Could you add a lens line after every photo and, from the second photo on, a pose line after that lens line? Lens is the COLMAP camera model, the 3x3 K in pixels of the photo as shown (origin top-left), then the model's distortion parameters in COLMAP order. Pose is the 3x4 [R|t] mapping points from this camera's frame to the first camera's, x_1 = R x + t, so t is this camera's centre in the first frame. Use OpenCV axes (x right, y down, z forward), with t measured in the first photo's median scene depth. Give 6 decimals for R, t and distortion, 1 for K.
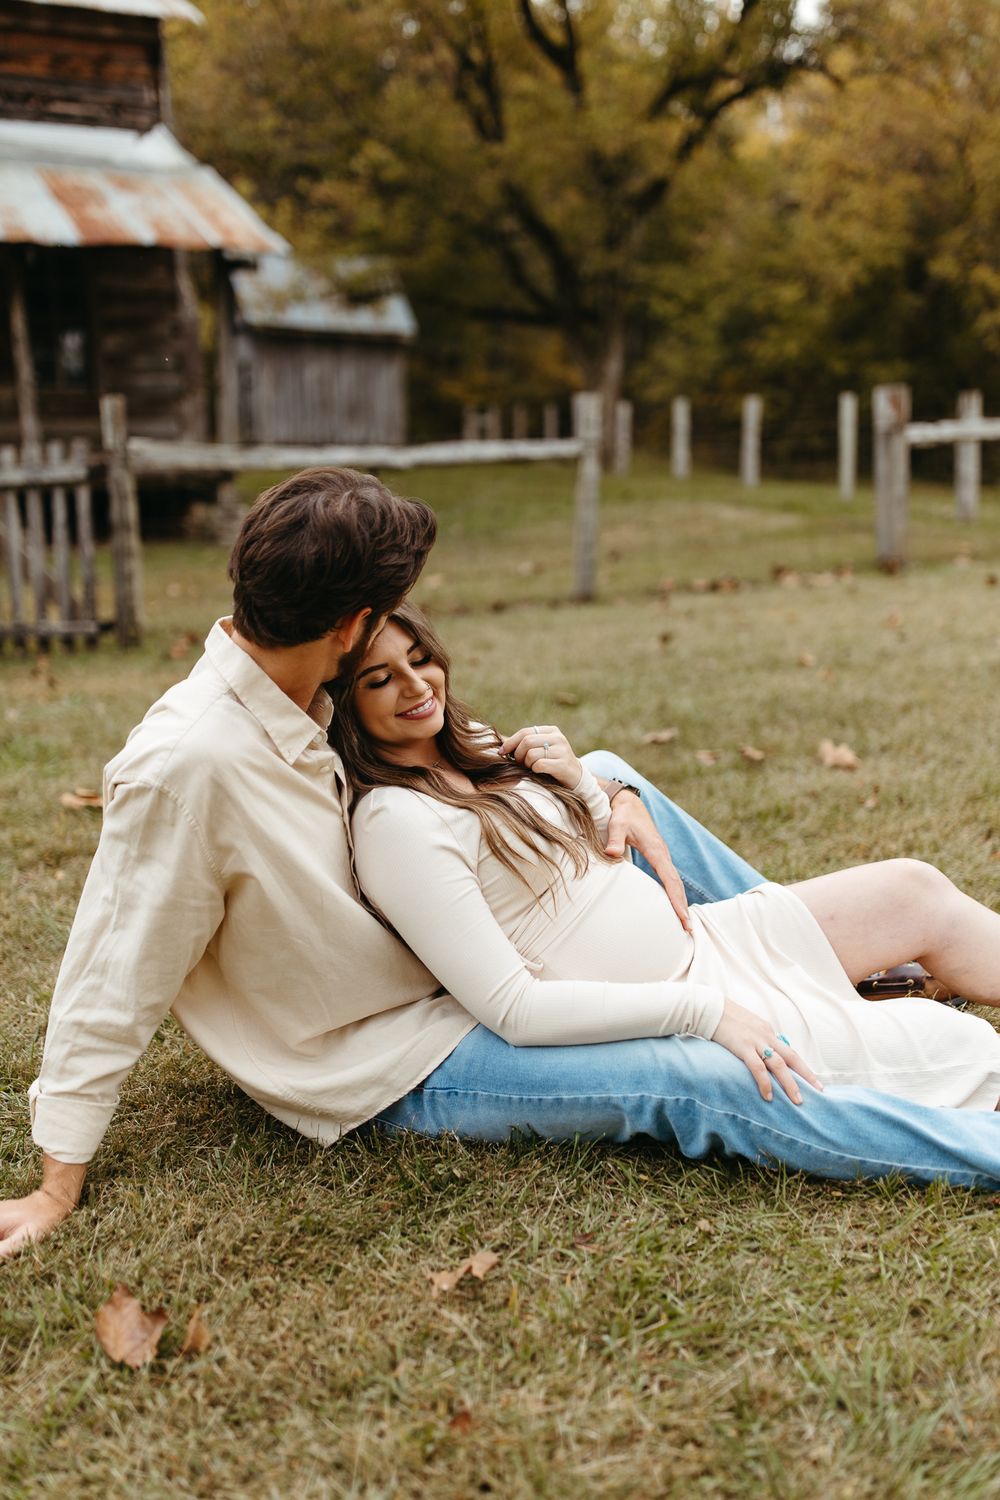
lens RADIAL K [[1429.8, 0, 498.3], [0, 1429.8, 745.6], [0, 0, 1]] dist [0.011664, -0.010227]
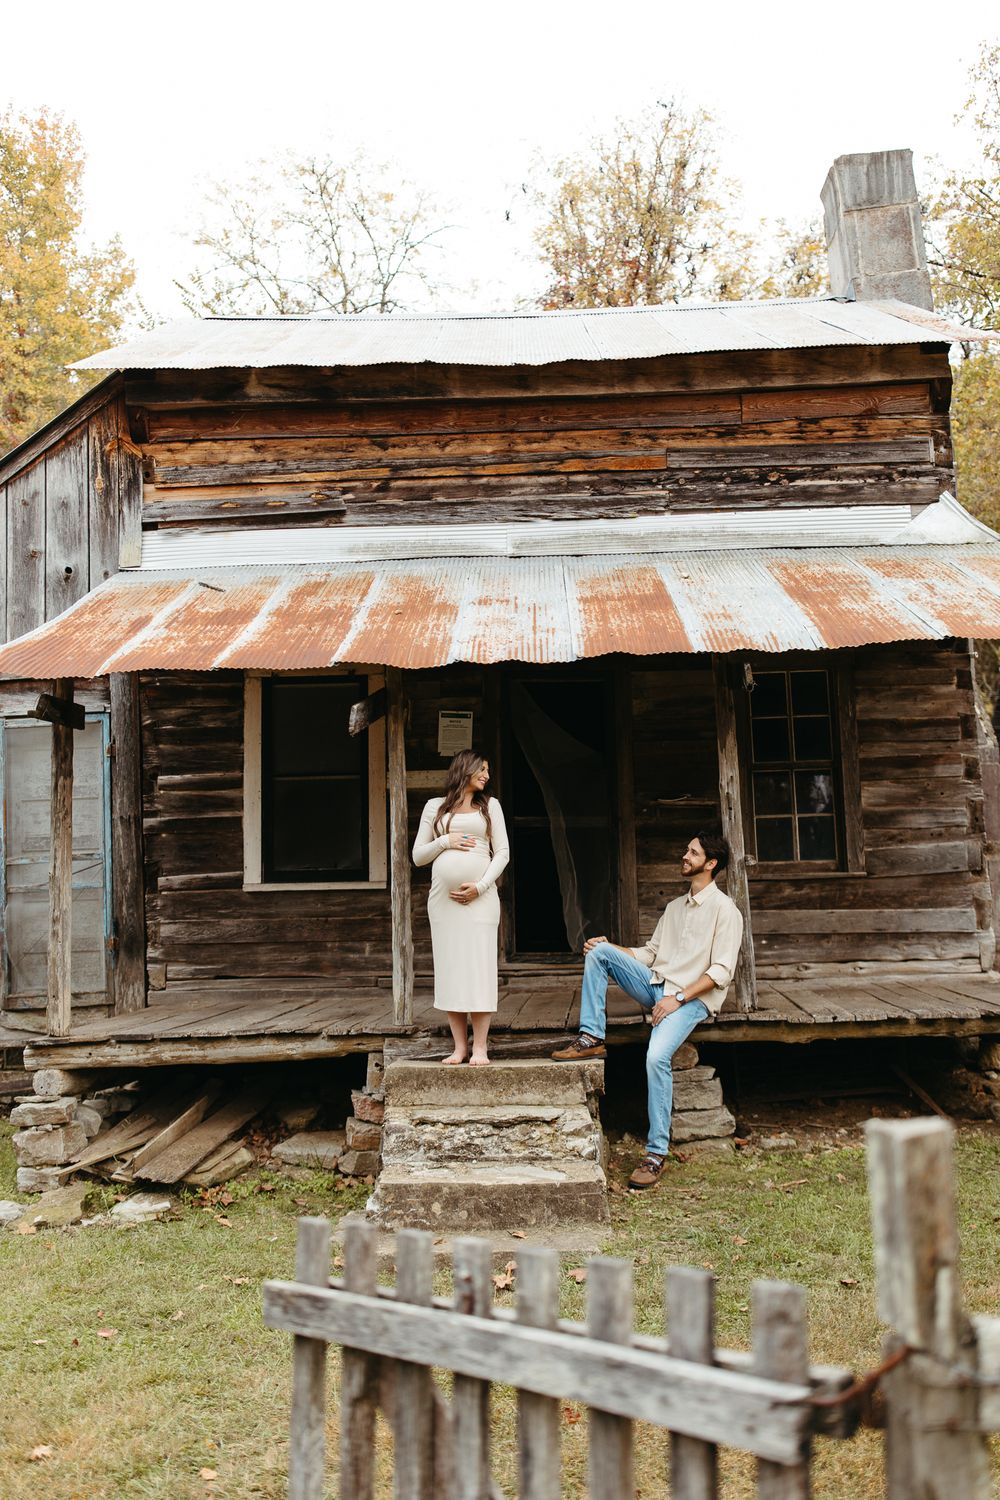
lens RADIAL K [[1400.5, 0, 494.6], [0, 1400.5, 742.5], [0, 0, 1]] dist [0.007001, -0.004642]
pose [[0.870586, -0.057823, -0.488606, -0.105865], [-0.086184, 0.959795, -0.267144, -0.118230], [0.484409, 0.274682, 0.830601, 0.375246]]
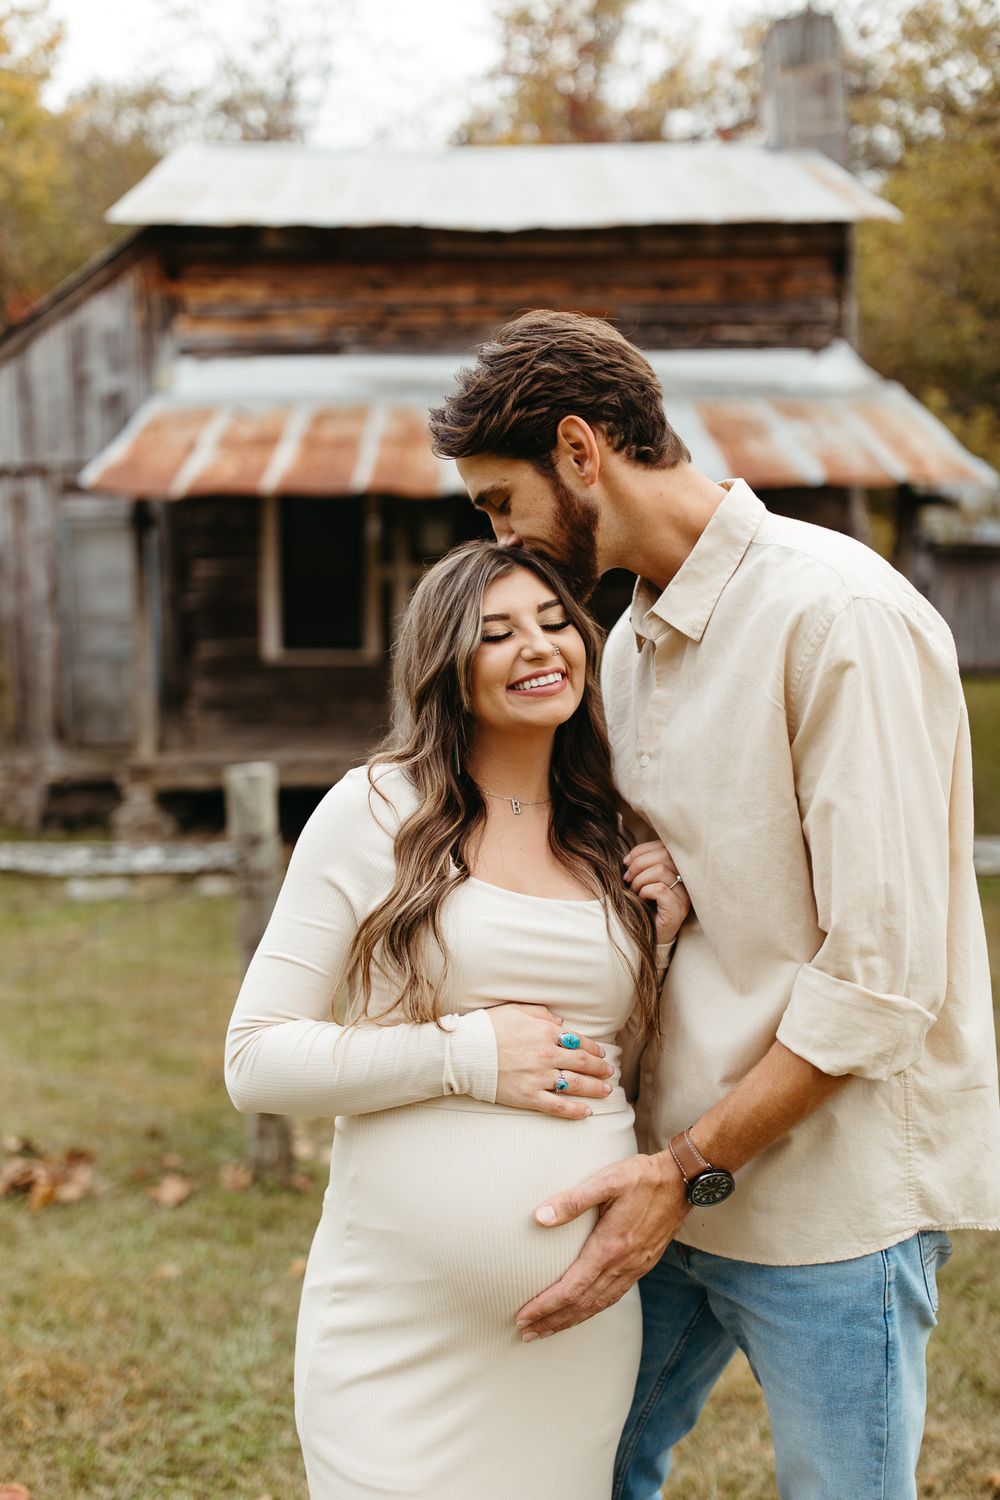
lens RADIAL K [[1418.6, 0, 479.8], [0, 1418.6, 745.7], [0, 0, 1]] dist [-0.021635, -0.007148]
pose [[0.891352, 0.035716, -0.451902, -0.040897], [-0.095213, 0.989405, -0.109603, -0.086098], [0.443199, 0.140722, 0.885309, 0.202048]]
